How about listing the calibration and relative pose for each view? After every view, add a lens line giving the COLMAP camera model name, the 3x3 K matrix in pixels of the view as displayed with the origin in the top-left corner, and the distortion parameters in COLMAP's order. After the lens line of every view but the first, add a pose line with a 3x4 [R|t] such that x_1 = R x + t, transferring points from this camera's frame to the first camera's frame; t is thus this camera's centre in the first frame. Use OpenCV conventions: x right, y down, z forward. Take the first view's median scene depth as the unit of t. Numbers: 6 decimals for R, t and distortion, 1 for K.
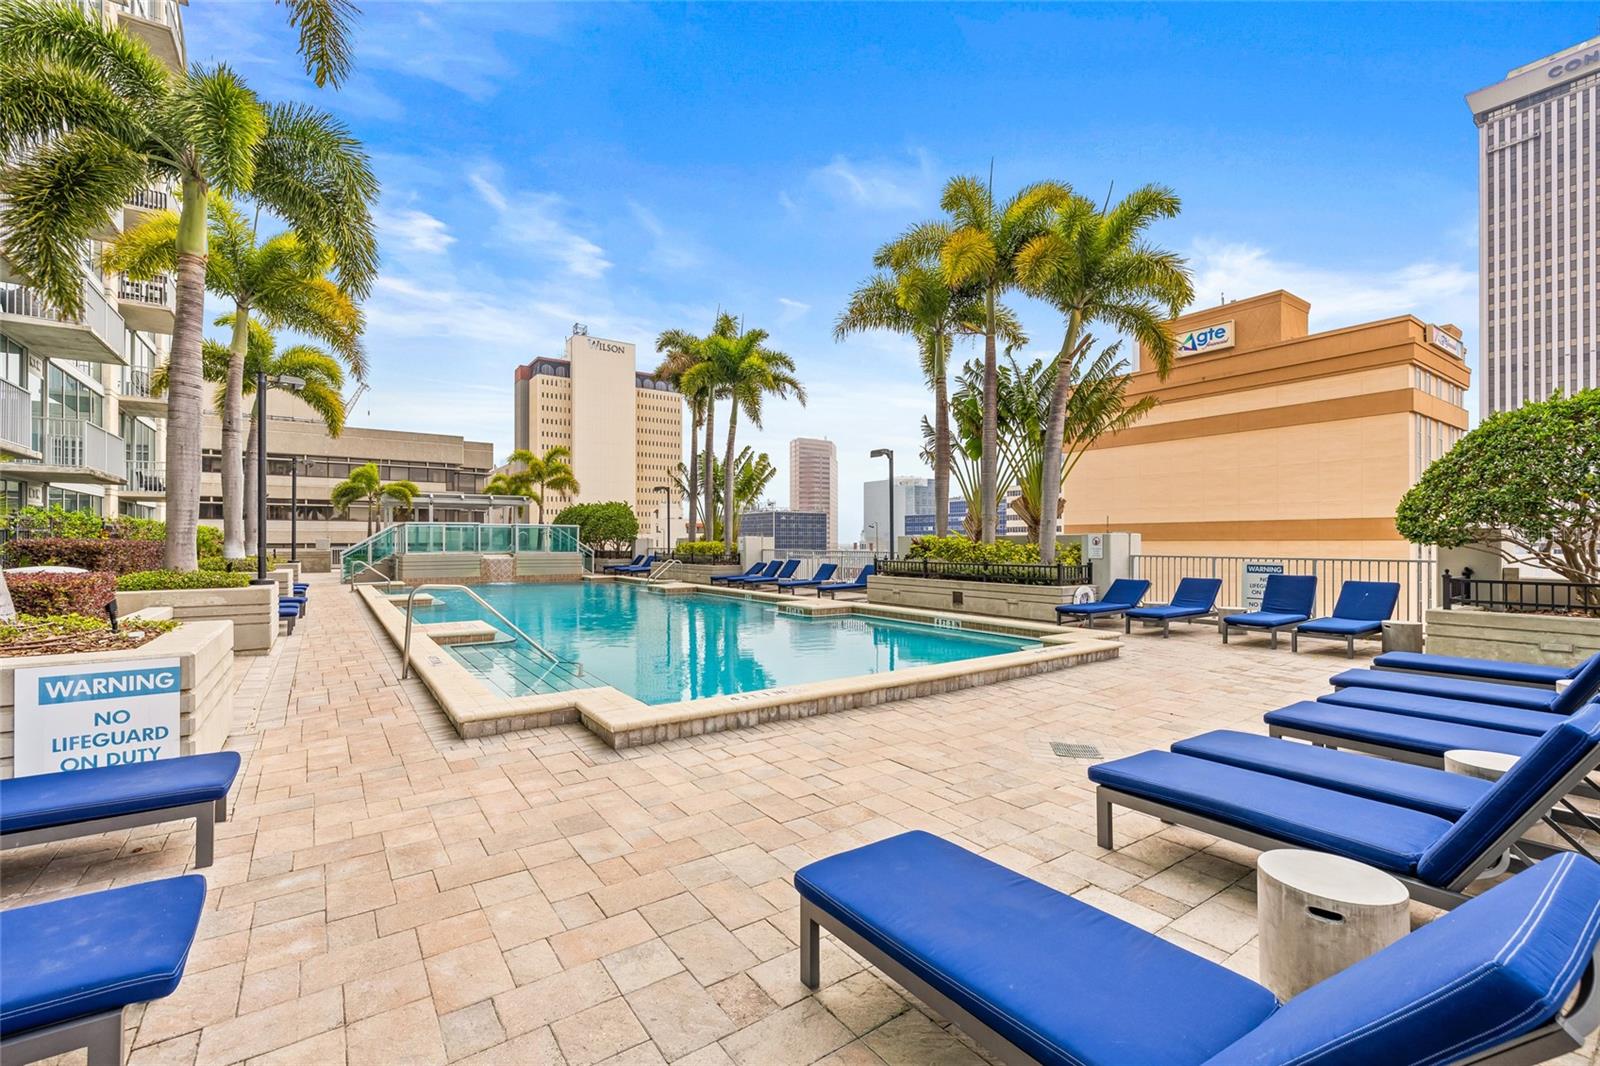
lens RADIAL K [[685.6, 0, 800.0], [0, 685.6, 533.0], [0, 0, 1]] dist [0.001996, 0.000285]
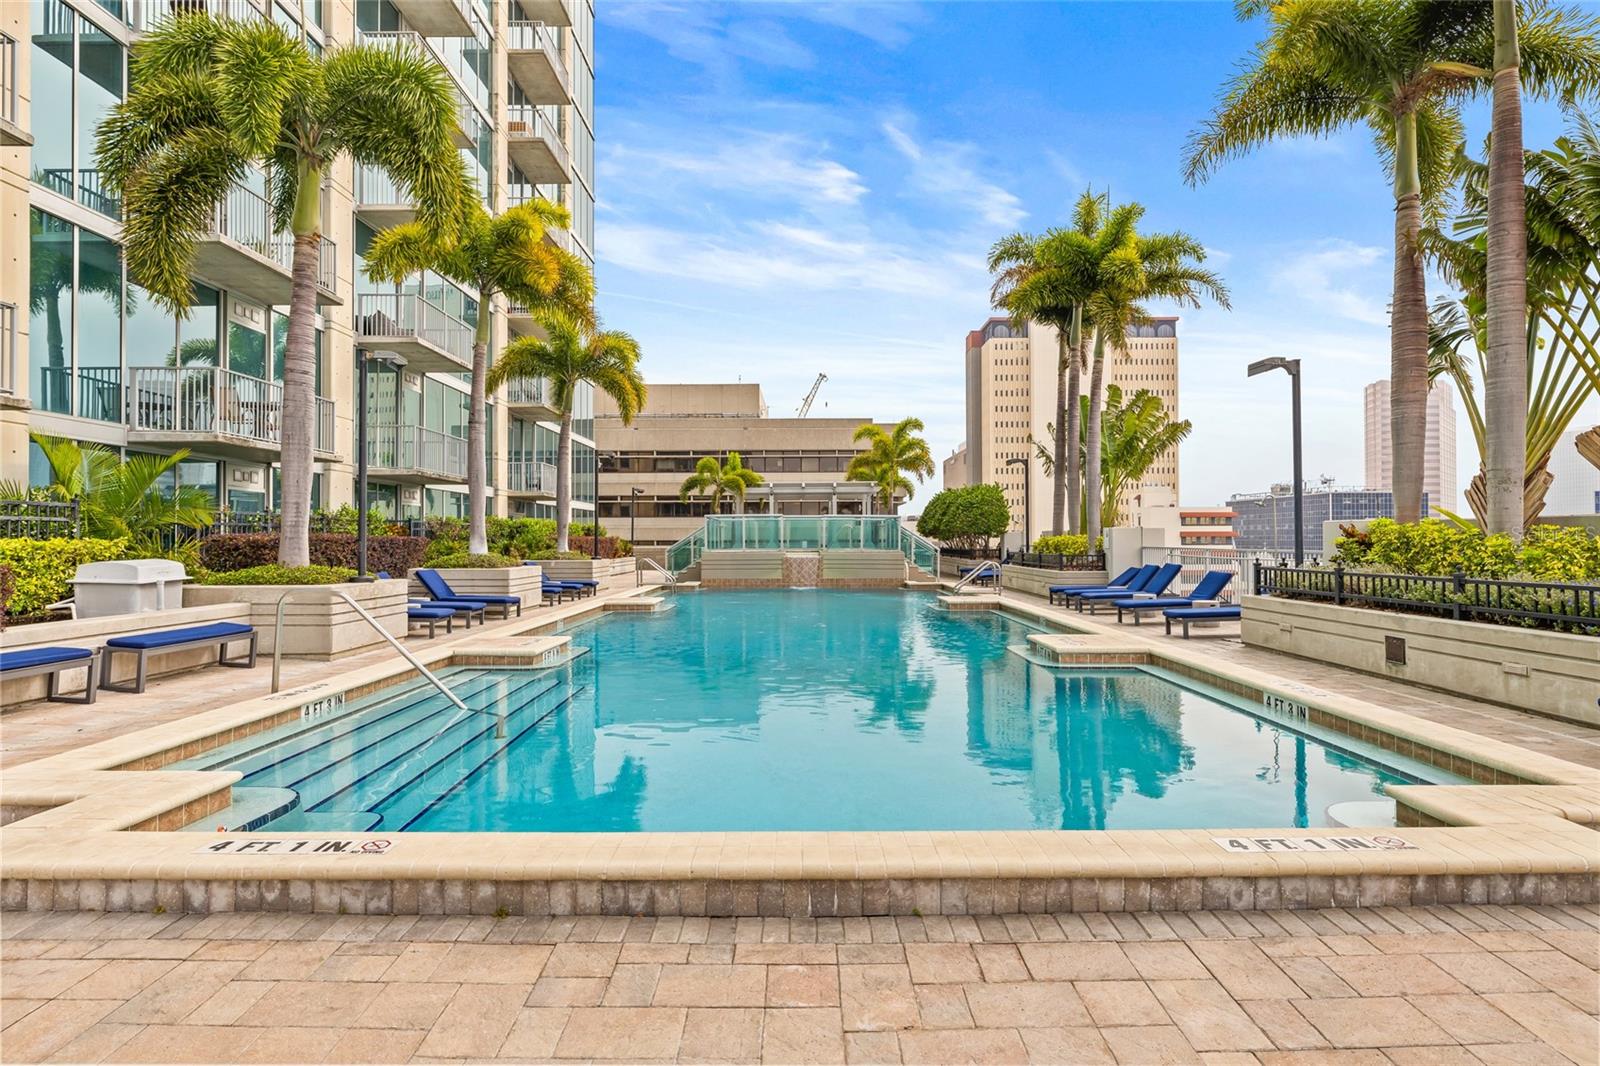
lens RADIAL K [[837.3, 0, 800.0], [0, 837.3, 533.0], [0, 0, 1]] dist [-0.005487, 0.000647]
pose [[0.813308, -0.006894, -0.581793, 0.141725], [0.010641, 0.999939, 0.003026, 0.005221], [0.581737, -0.008652, 0.813331, 0.183701]]
